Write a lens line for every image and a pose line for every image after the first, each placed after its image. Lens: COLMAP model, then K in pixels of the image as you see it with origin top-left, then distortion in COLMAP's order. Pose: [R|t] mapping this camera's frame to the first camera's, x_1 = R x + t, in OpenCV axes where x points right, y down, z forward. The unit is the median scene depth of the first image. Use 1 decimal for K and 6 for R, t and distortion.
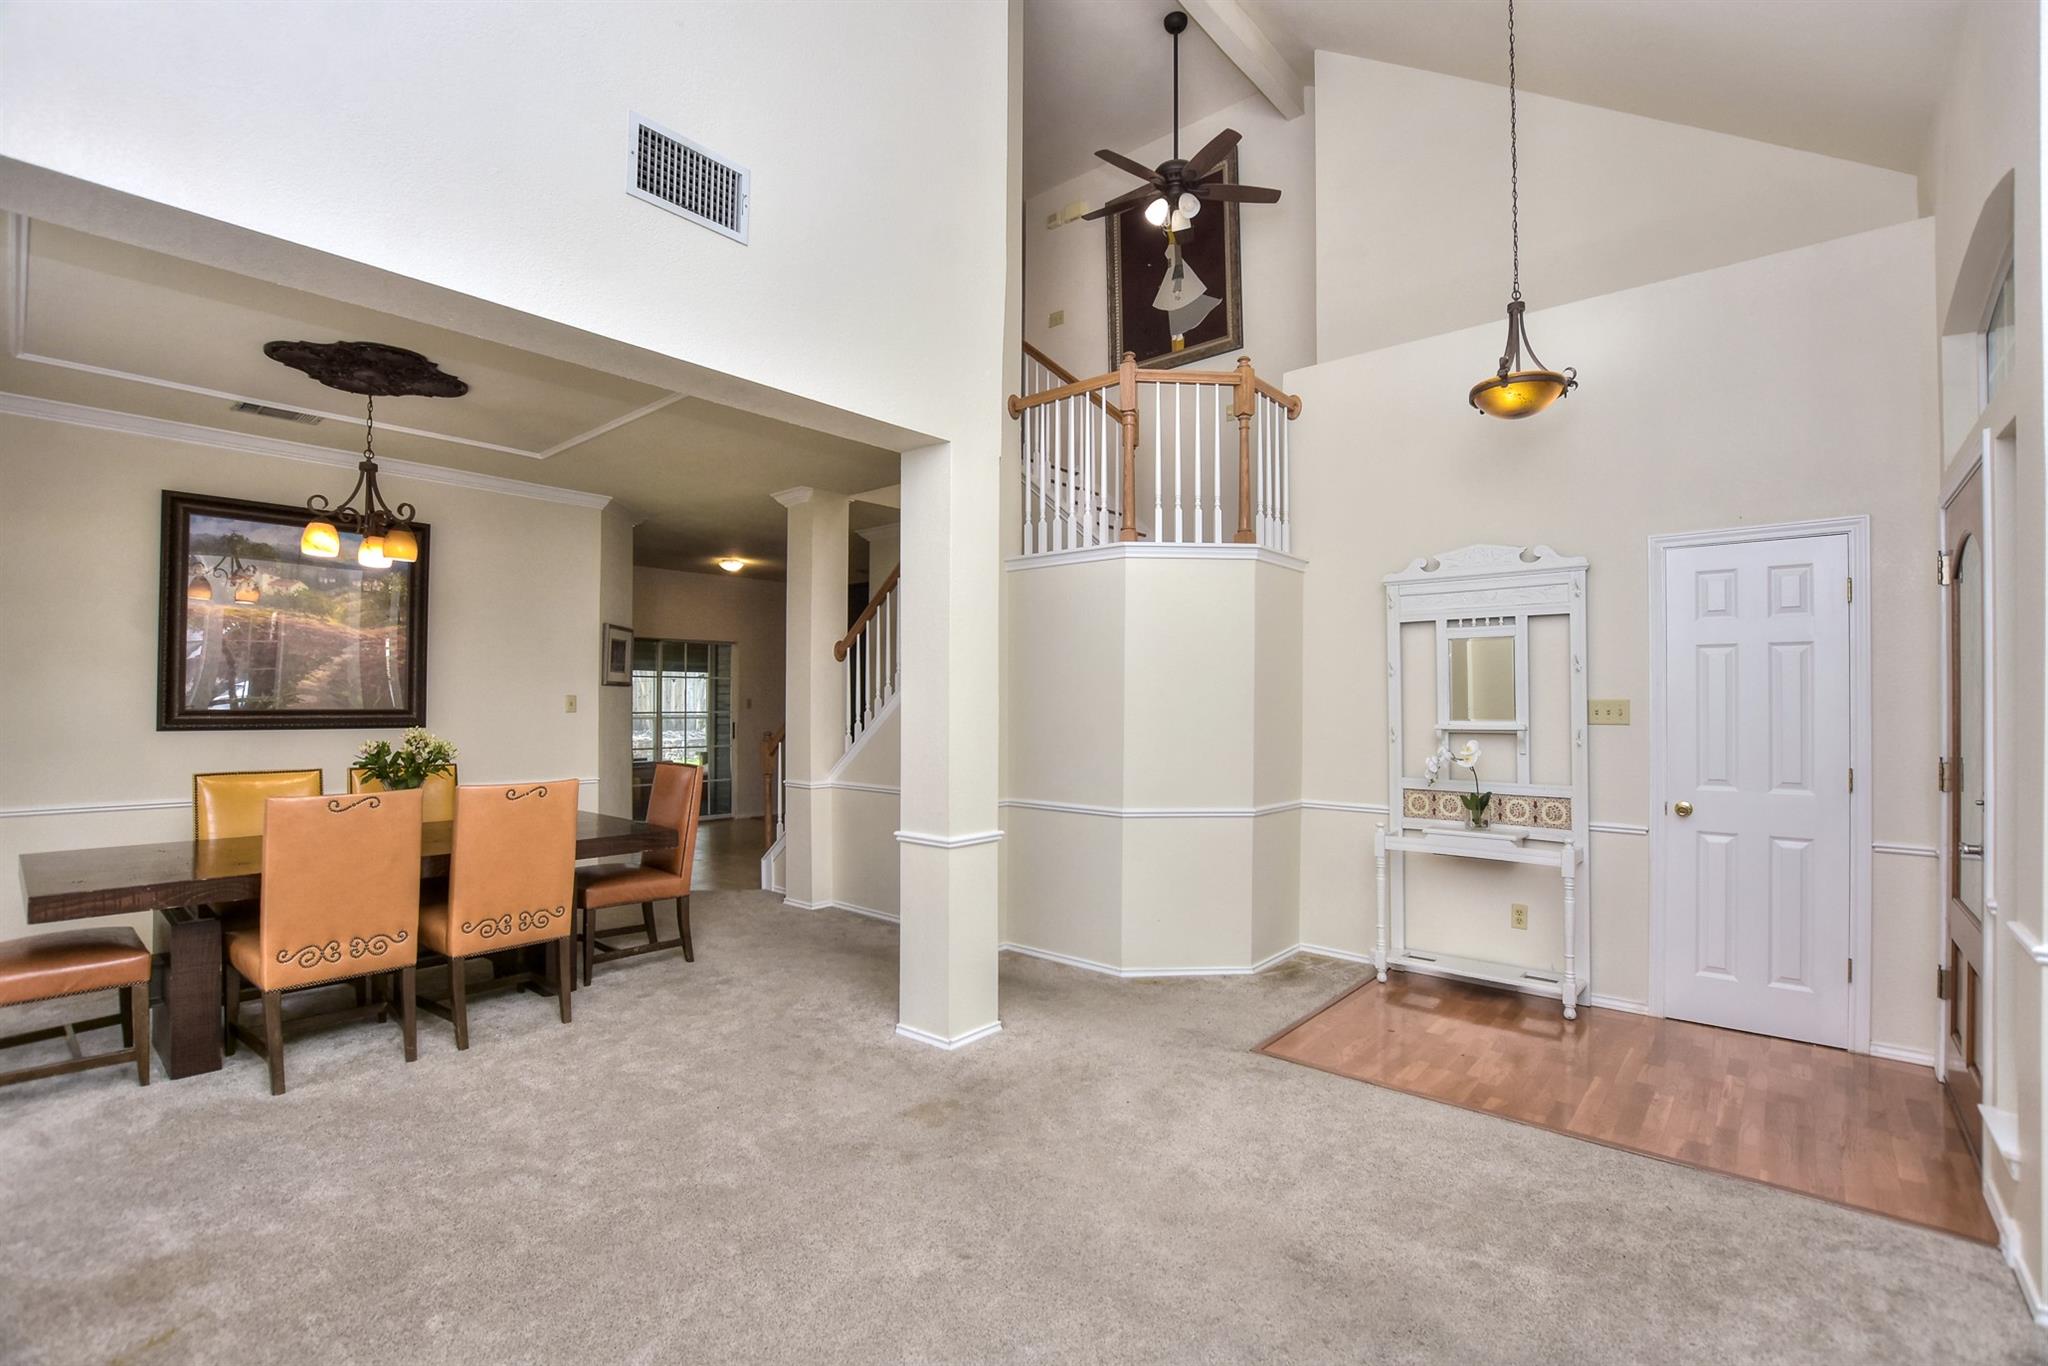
lens RADIAL K [[926.6, 0, 1025.8], [0, 926.6, 689.8], [0, 0, 1]] dist [-0.024328, 0.003322]
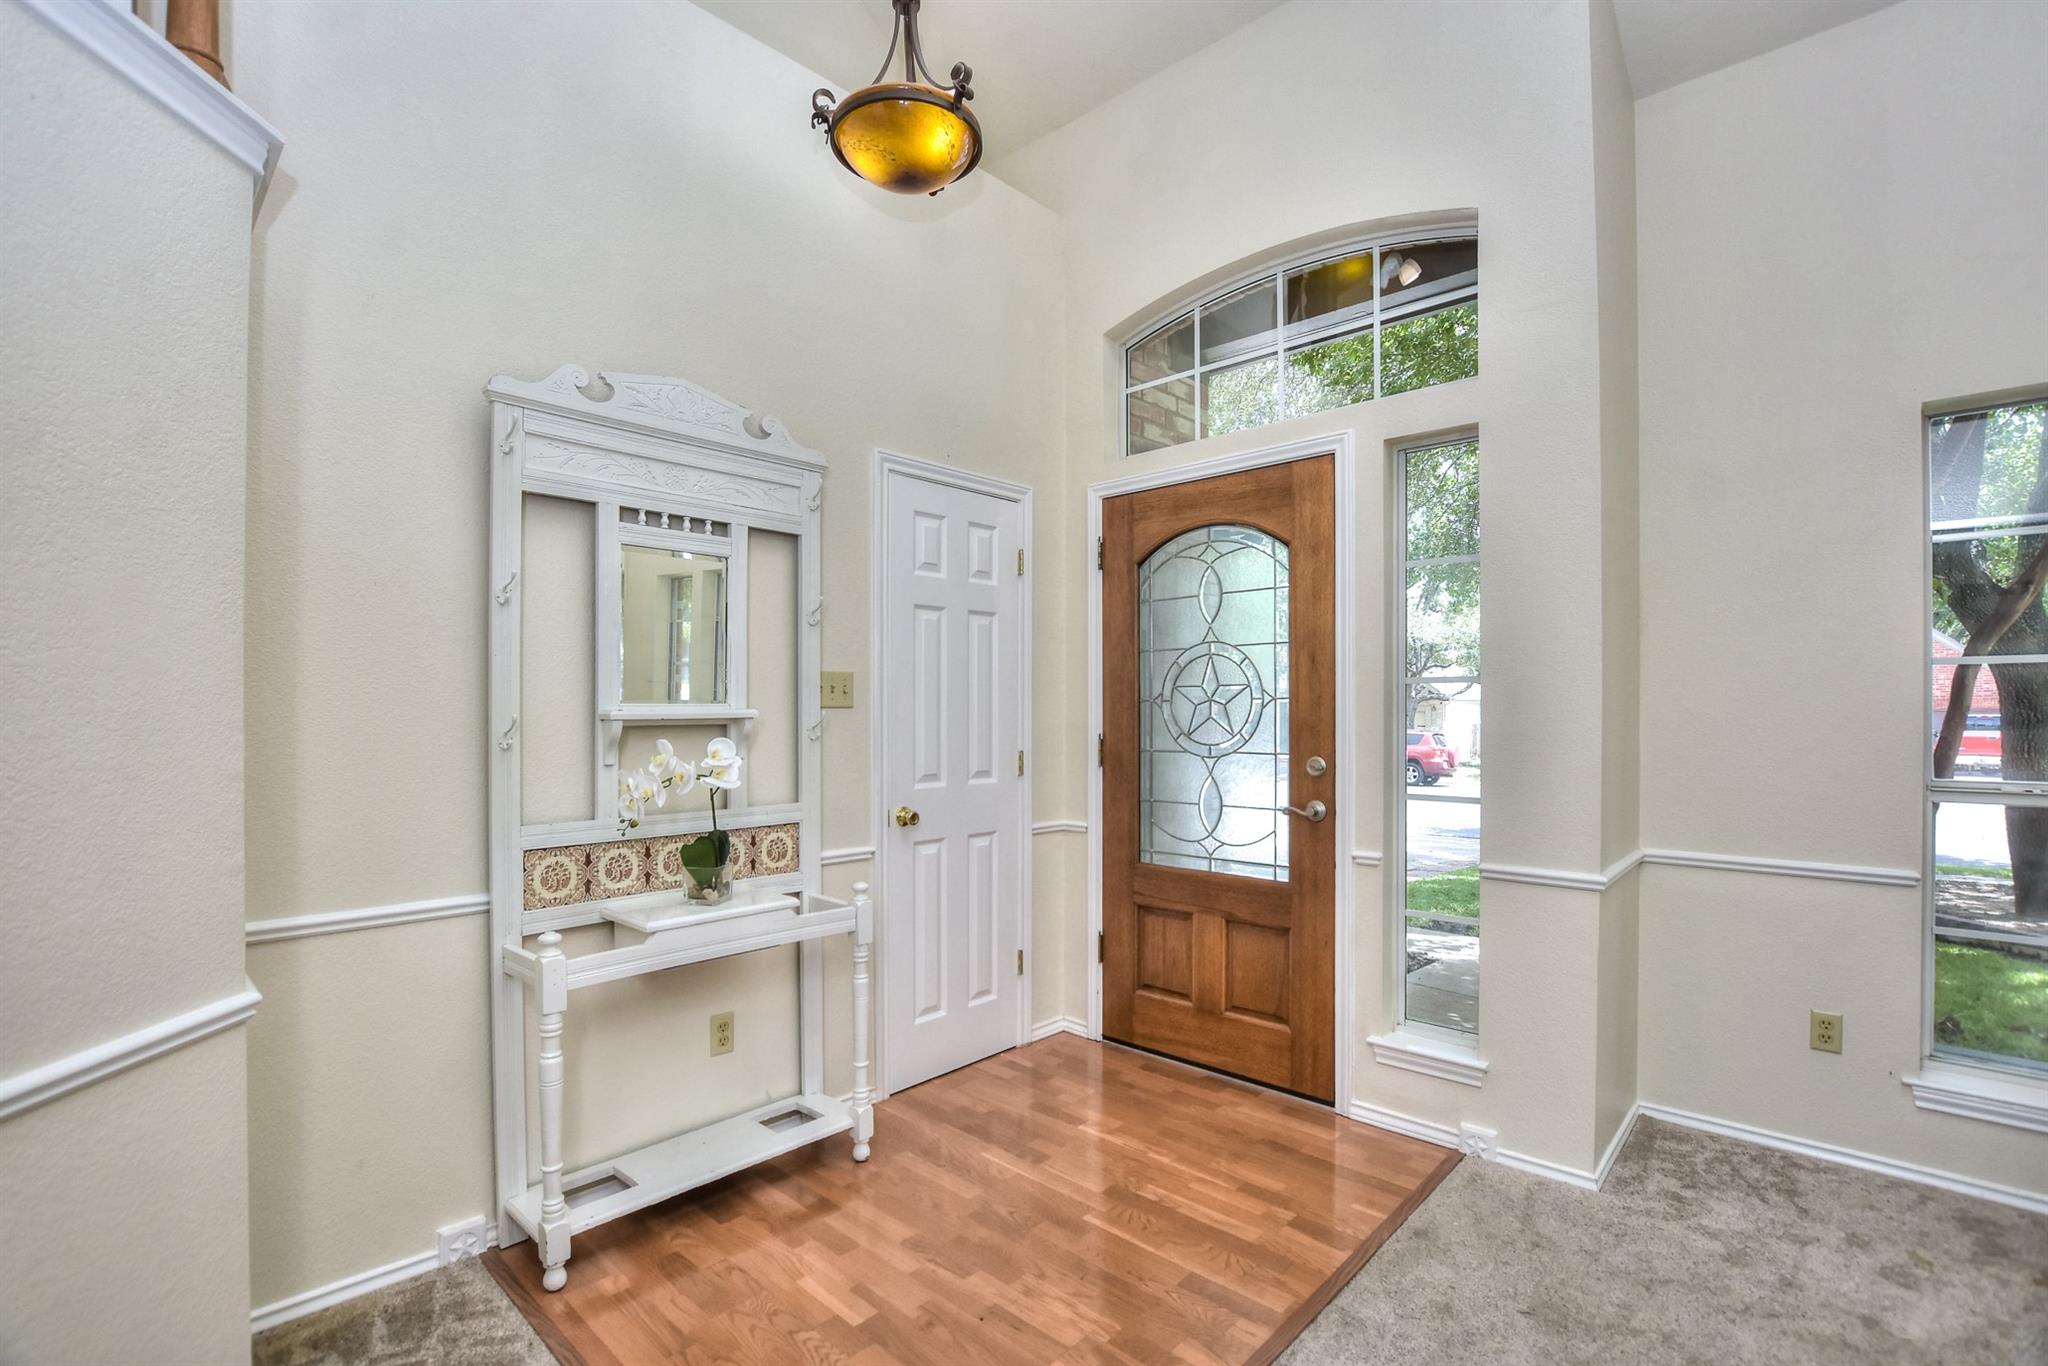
lens RADIAL K [[926.6, 0, 996.4], [0, 926.6, 710.9], [0, 0, 1]] dist [-0.024328, 0.003322]
pose [[0.034492, -0.004729, 0.999394, -0.050073], [-0.013832, 0.999891, 0.005208, 0.034437], [-0.999309, -0.014003, 0.034423, 0.834153]]
